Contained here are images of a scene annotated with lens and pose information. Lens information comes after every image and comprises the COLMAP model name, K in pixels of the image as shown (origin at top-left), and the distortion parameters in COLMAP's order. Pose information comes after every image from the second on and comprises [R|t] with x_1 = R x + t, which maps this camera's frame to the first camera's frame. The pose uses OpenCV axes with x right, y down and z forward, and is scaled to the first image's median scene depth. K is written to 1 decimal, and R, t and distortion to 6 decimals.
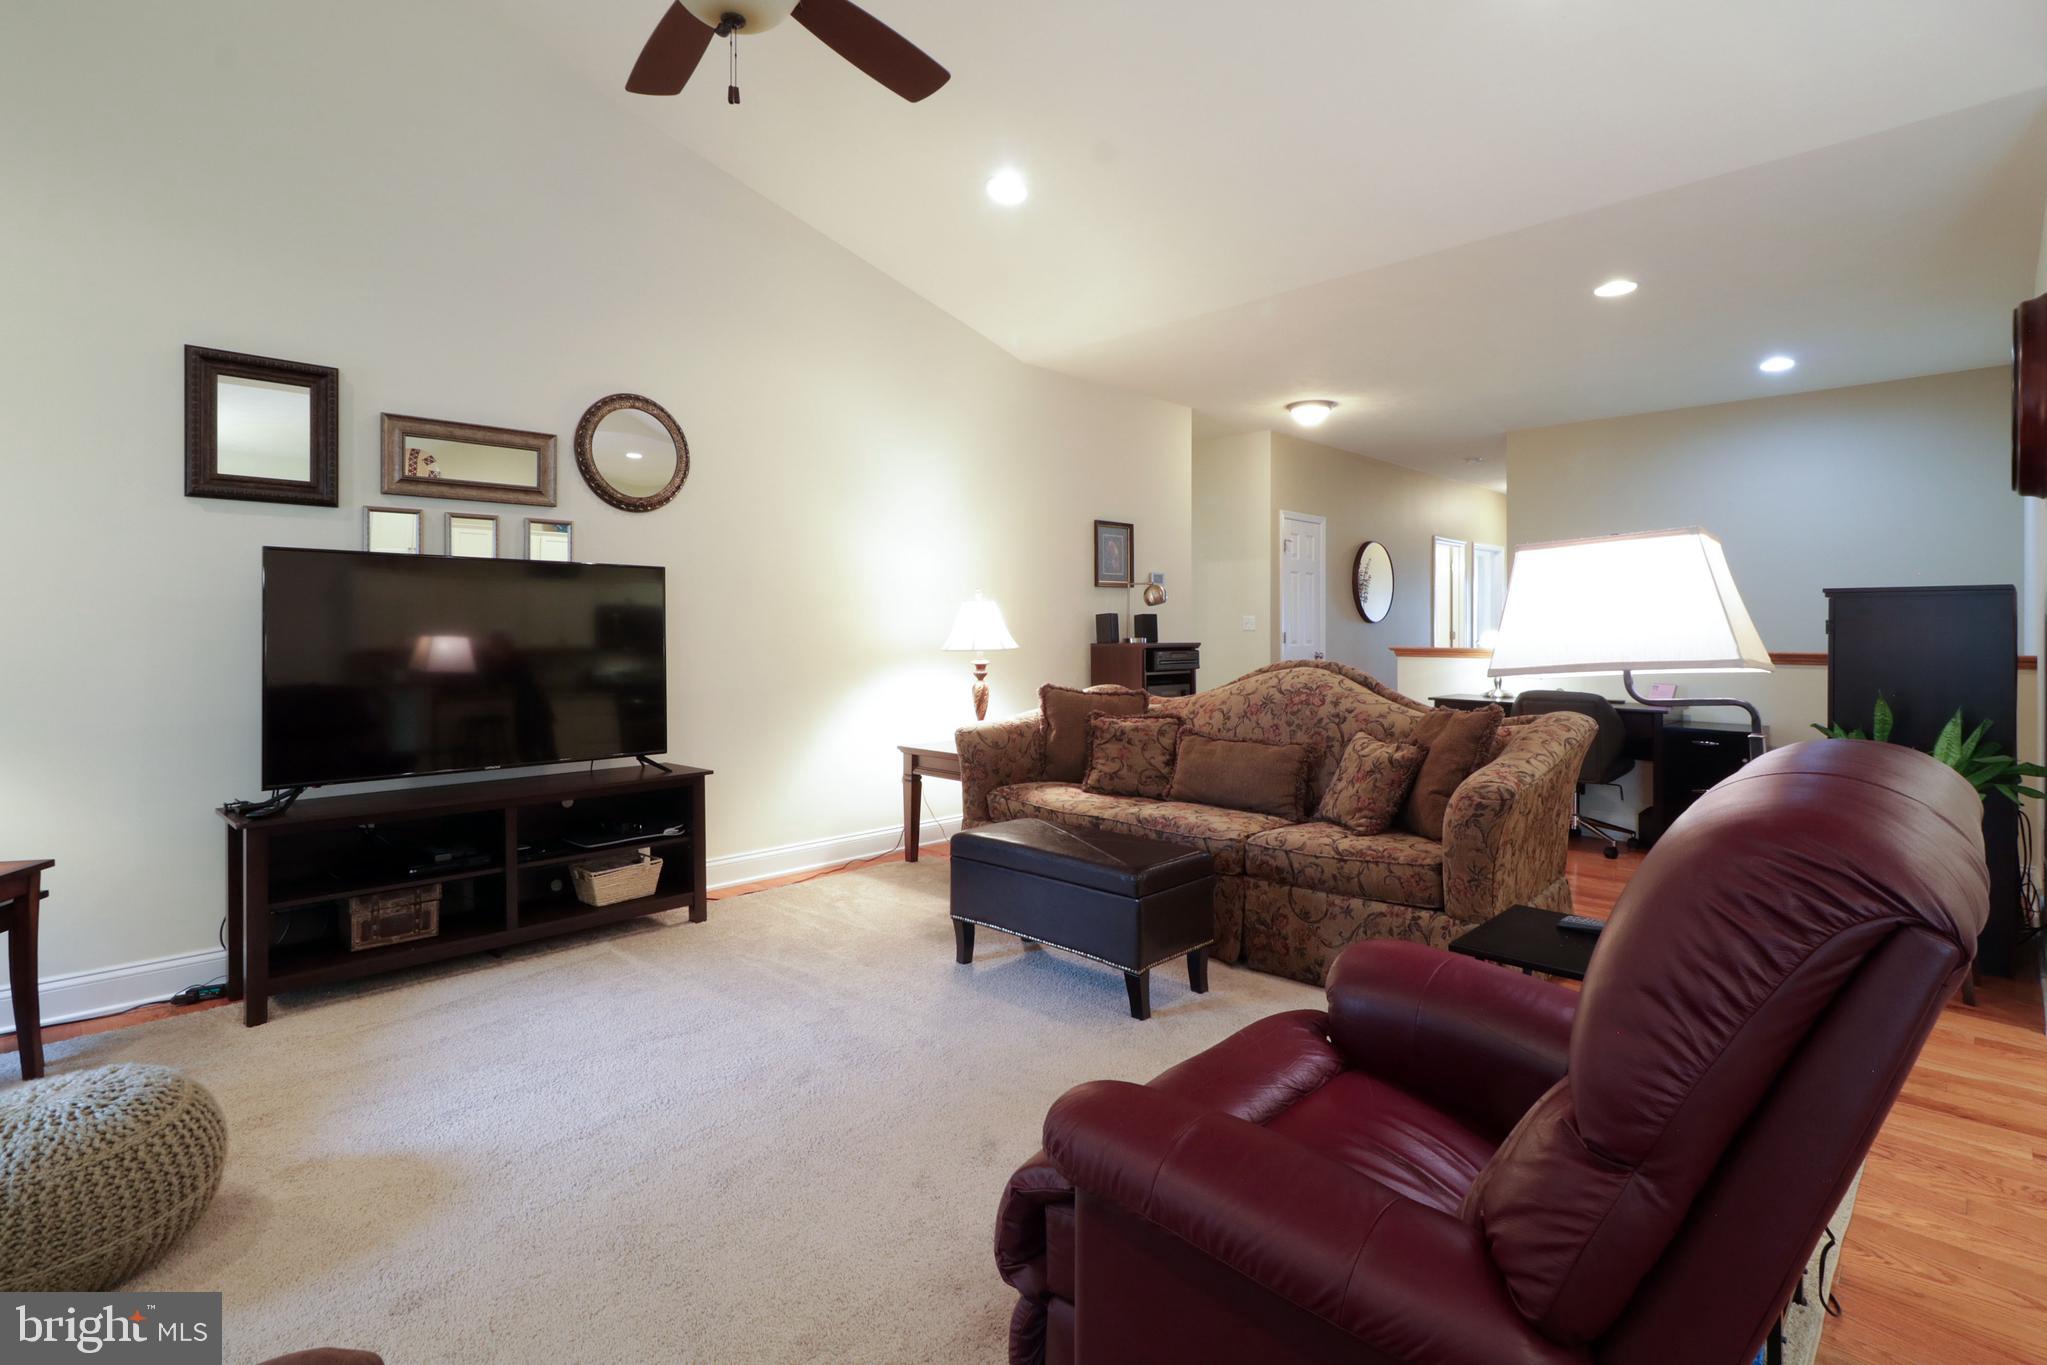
lens RADIAL K [[979.9, 0, 1012.2], [0, 979.9, 623.8], [0, 0, 1]] dist [0.005181, -0.000324]
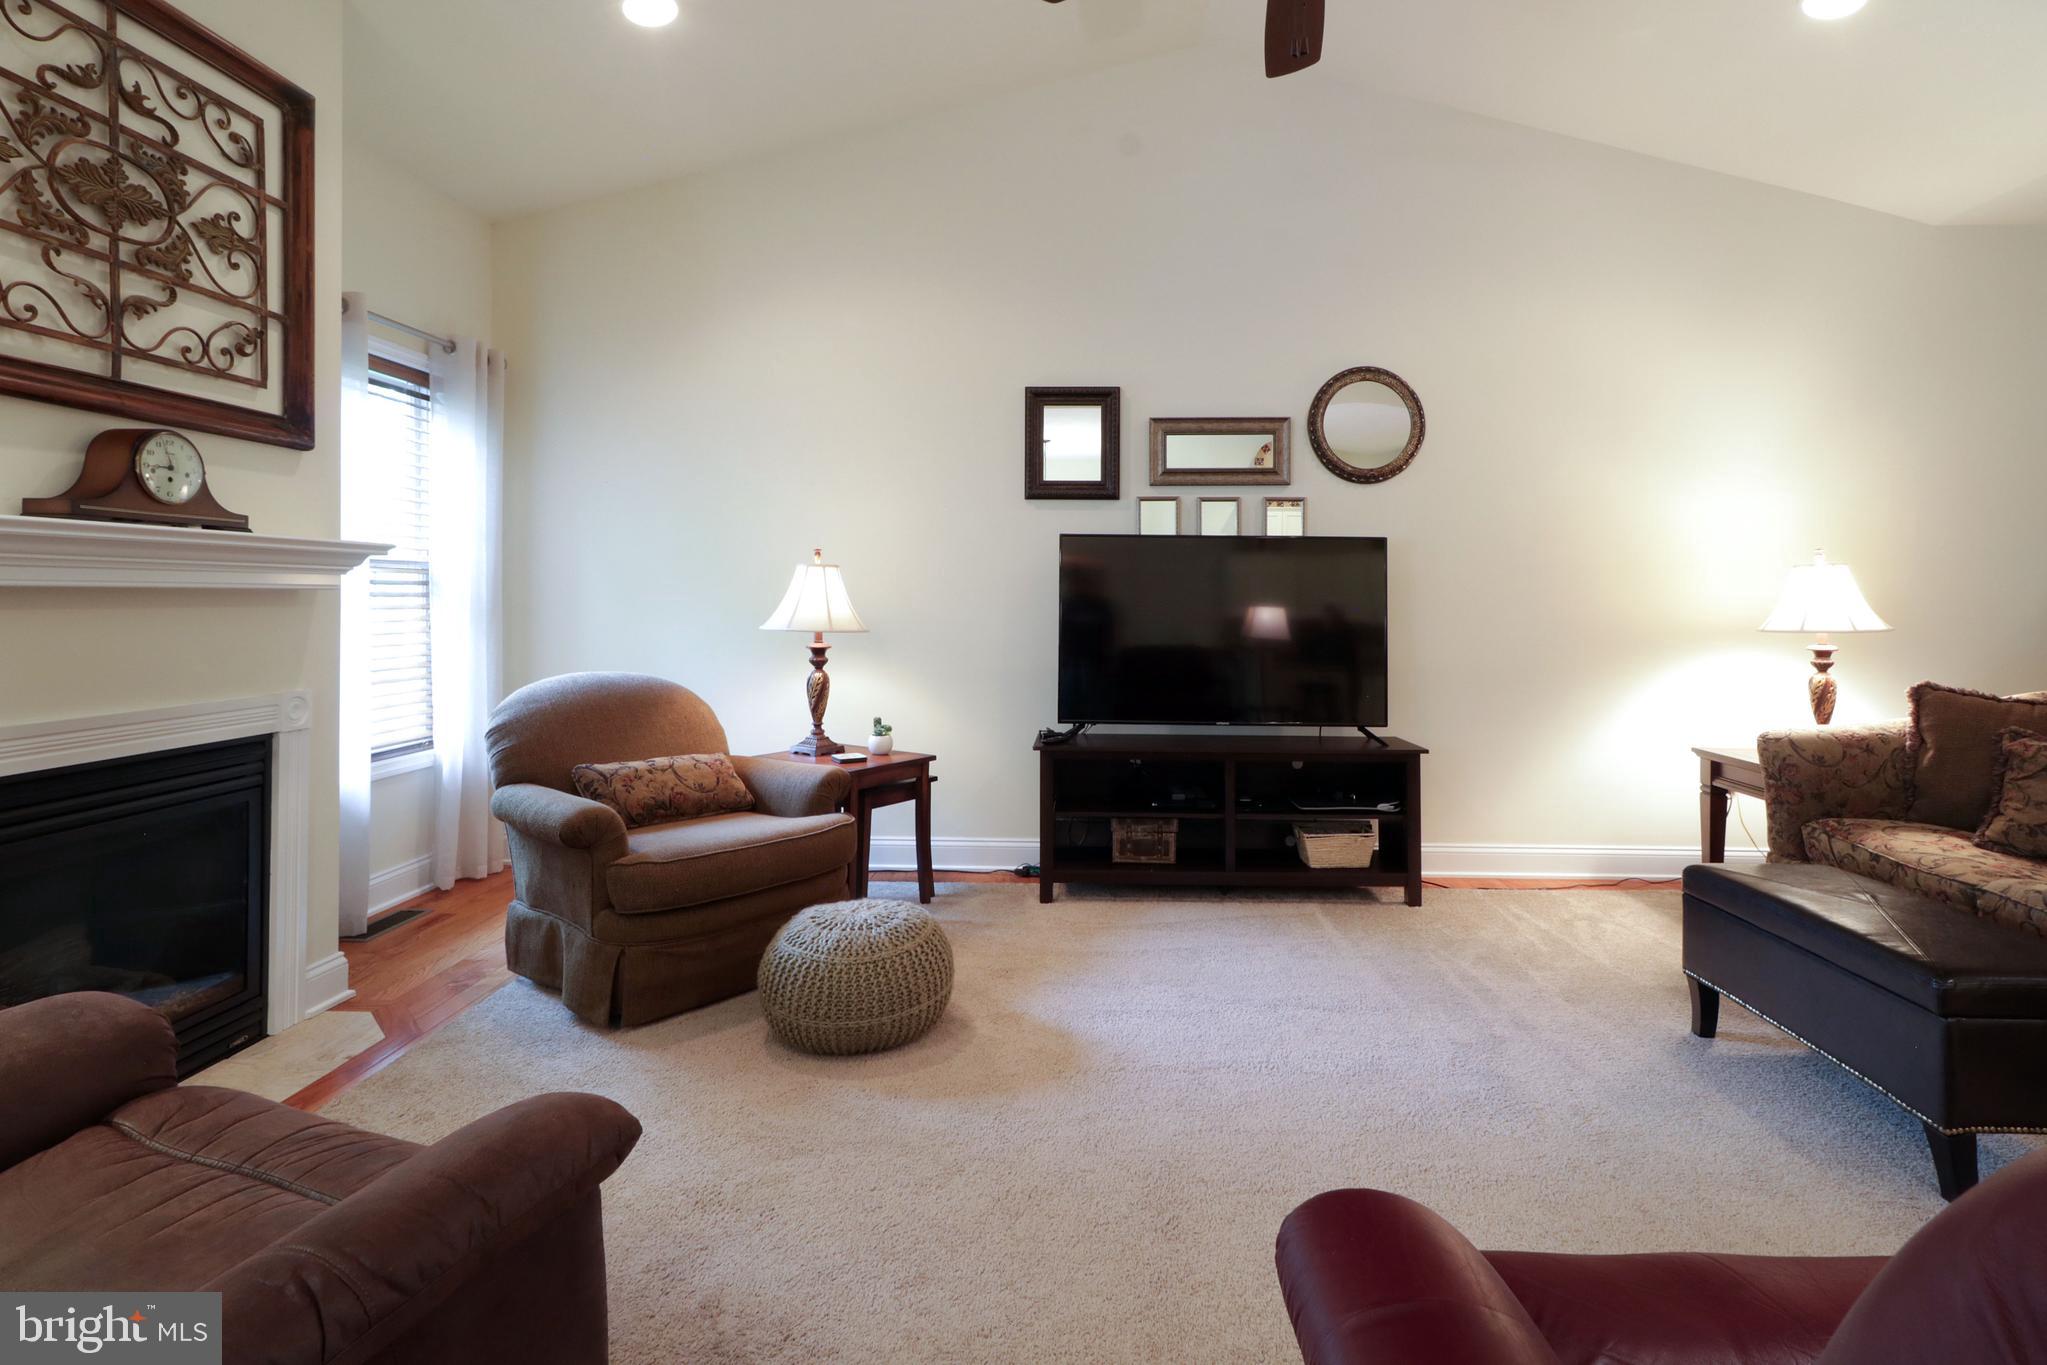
lens RADIAL K [[979.9, 0, 1074.0], [0, 979.9, 597.1], [0, 0, 1]] dist [0.005181, -0.000324]
pose [[0.692516, 0.001166, -0.721402, 0.153513], [-0.002958, 0.999995, -0.001224, 0.004806], [0.721397, 0.002982, 0.692516, 0.104541]]
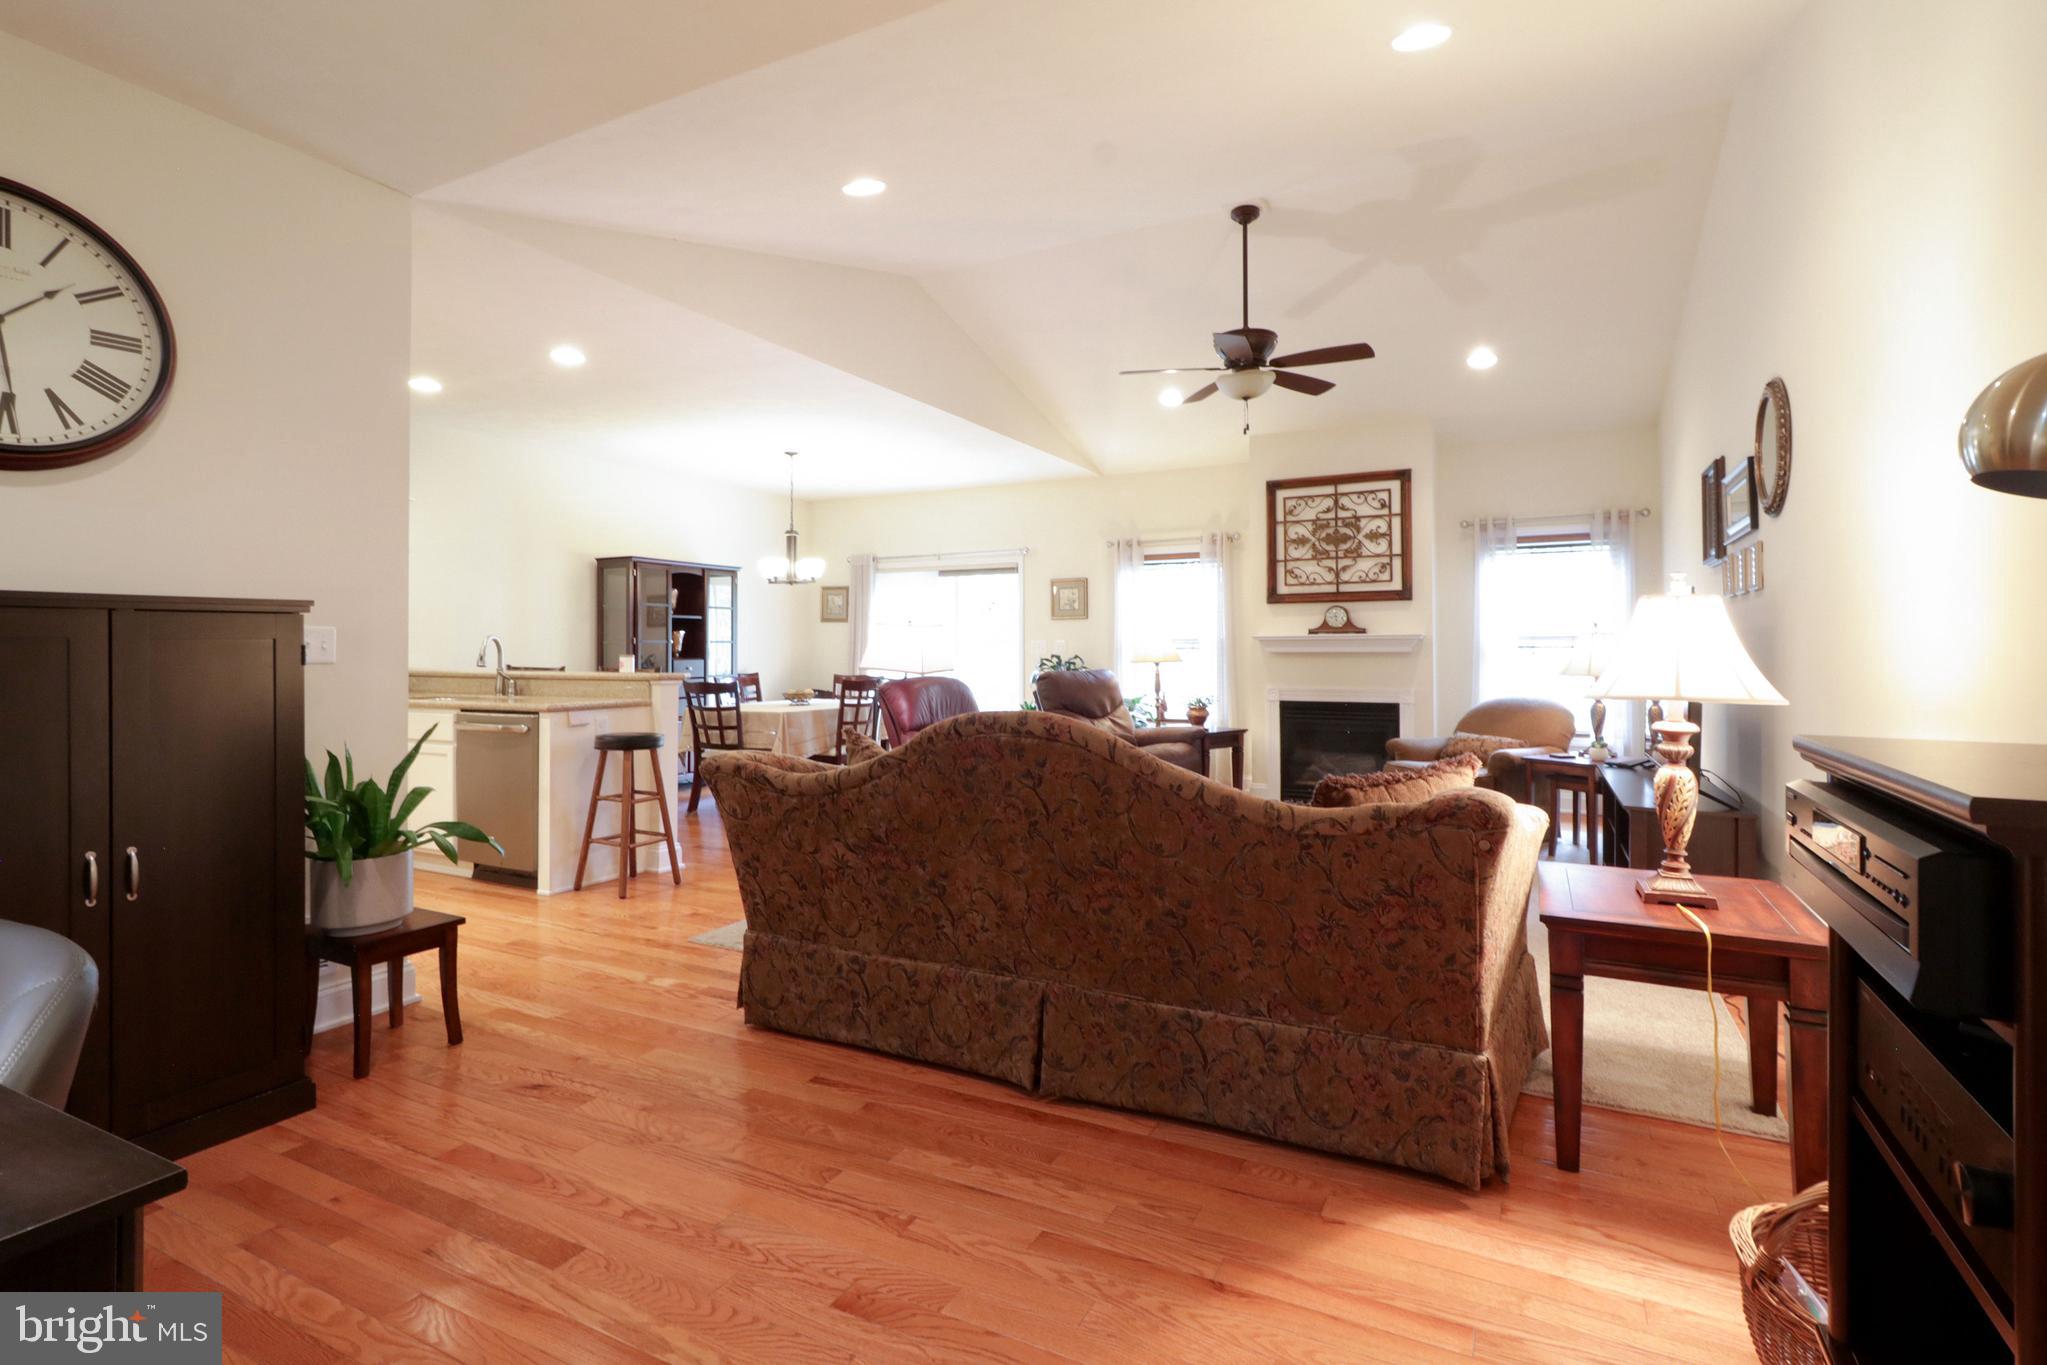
lens RADIAL K [[979.9, 0, 1025.7], [0, 979.9, 634.8], [0, 0, 1]] dist [0.005181, -0.000324]
pose [[-0.953648, -0.003176, -0.300906, 0.570666], [0.002479, 0.999827, -0.018410, 0.000764], [0.300913, -0.018303, -0.953476, 1.883636]]
